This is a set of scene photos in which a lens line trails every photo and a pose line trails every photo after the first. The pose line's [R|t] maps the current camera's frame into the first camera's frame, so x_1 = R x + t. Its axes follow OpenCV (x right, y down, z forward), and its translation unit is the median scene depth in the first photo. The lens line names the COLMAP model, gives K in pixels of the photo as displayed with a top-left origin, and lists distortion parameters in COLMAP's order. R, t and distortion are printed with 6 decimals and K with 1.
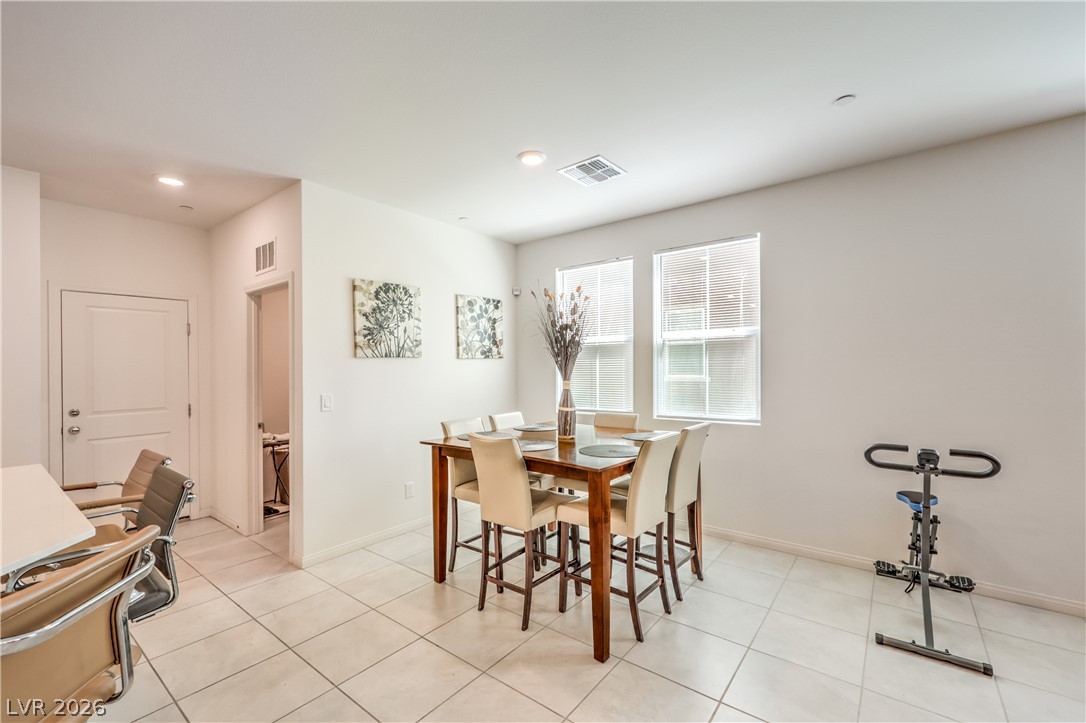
lens RADIAL K [[450.5, 0, 543.8], [0, 450.5, 365.7], [0, 0, 1]] dist [0.001675, -0.000127]
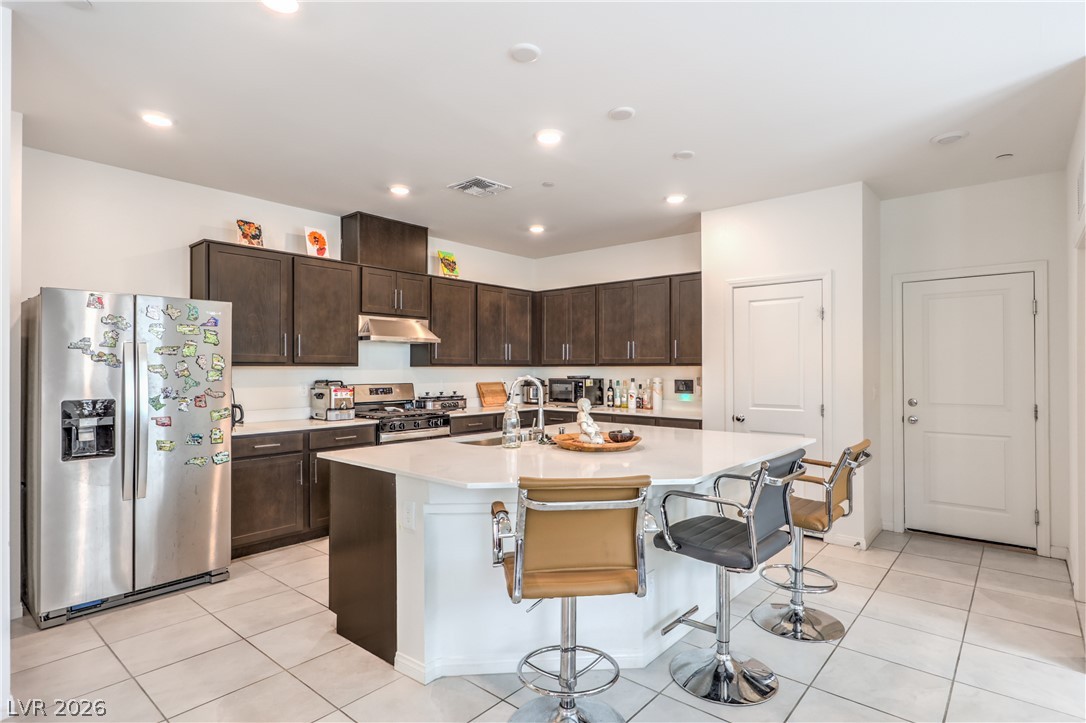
lens RADIAL K [[556.7, 0, 551.6], [0, 556.7, 362.9], [0, 0, 1]] dist [-0.015183, -0.000120]
pose [[-0.047147, 0.002098, -0.998886, 0.208894], [0.002621, 0.999995, 0.001976, 0.011195], [0.998885, -0.002525, -0.047152, 0.235139]]
